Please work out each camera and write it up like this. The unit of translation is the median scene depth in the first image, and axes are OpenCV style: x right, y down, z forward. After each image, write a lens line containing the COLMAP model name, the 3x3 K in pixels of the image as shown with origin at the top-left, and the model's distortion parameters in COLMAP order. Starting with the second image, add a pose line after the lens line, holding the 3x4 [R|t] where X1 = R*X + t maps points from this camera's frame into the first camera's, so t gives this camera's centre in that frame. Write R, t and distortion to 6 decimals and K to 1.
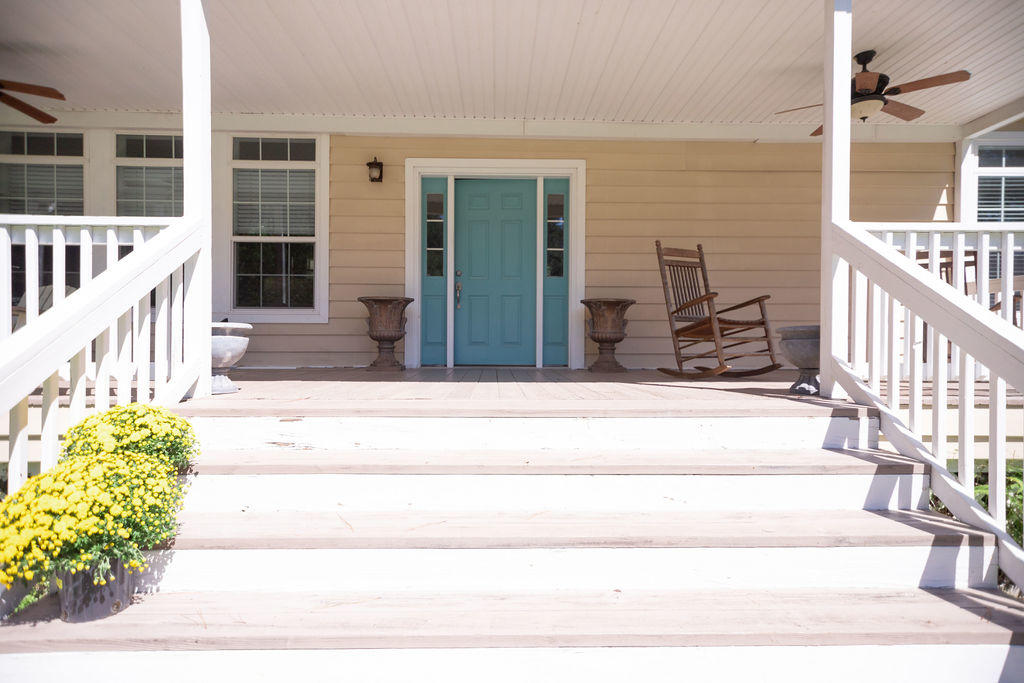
lens RADIAL K [[566.5, 0, 510.6], [0, 566.5, 344.0], [0, 0, 1]] dist [0.017614, 0.000082]
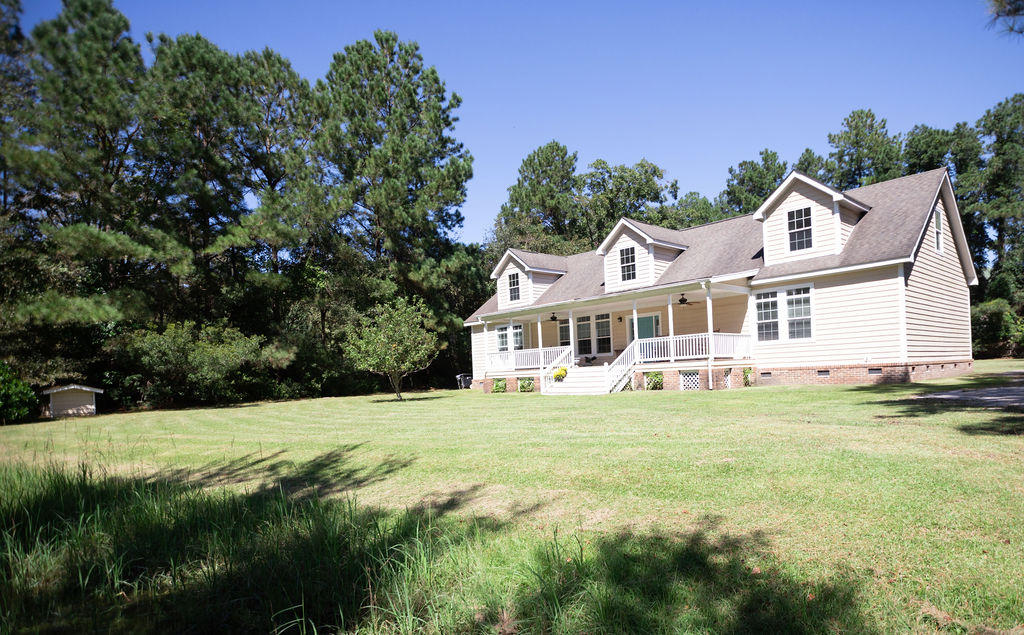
lens RADIAL K [[625.3, 0, 549.7], [0, 625.3, 381.7], [0, 0, 1]] dist [0.007465, 0.000945]
pose [[0.684092, -0.025907, -0.728935, 3.799588], [0.045281, 0.998950, 0.006992, 0.144675], [0.727988, -0.037790, 0.684547, -3.539751]]
